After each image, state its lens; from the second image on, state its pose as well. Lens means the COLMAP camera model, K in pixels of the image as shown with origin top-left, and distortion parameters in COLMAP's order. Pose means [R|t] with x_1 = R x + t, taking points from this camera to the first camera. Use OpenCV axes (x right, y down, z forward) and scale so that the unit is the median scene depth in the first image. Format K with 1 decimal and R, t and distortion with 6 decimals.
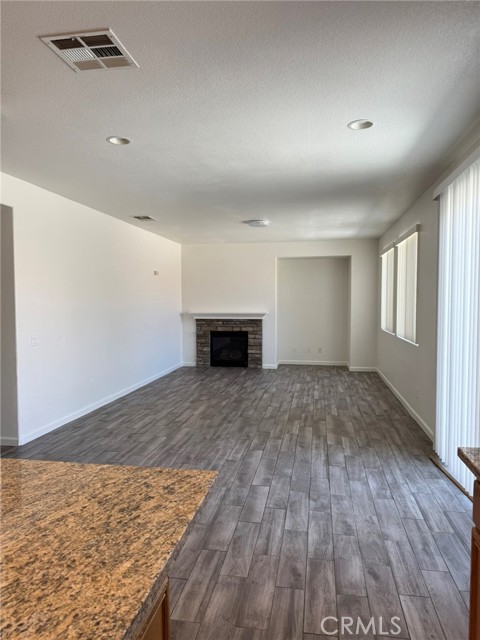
lens RADIAL K [[451.7, 0, 239.9], [0, 451.7, 320.5], [0, 0, 1]] dist [0.034250, -0.041219]
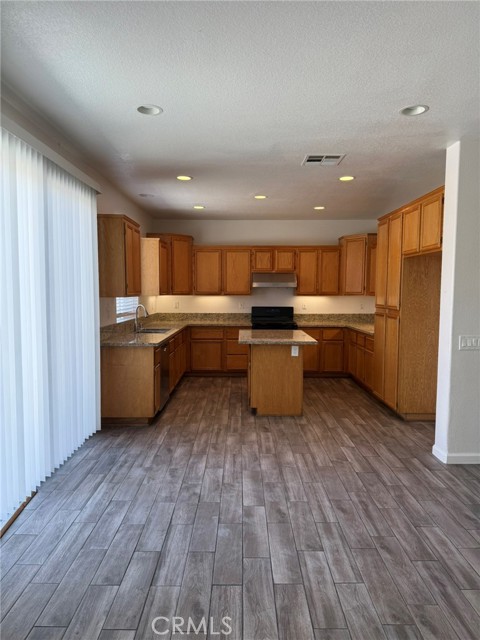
lens RADIAL K [[451.7, 0, 240.3], [0, 451.7, 320.6], [0, 0, 1]] dist [0.034250, -0.041219]
pose [[-0.985528, 0.009413, -0.169250, 0.230342], [-0.010384, 0.993230, 0.115701, -0.091634], [0.169193, 0.115784, -0.978758, 1.937378]]
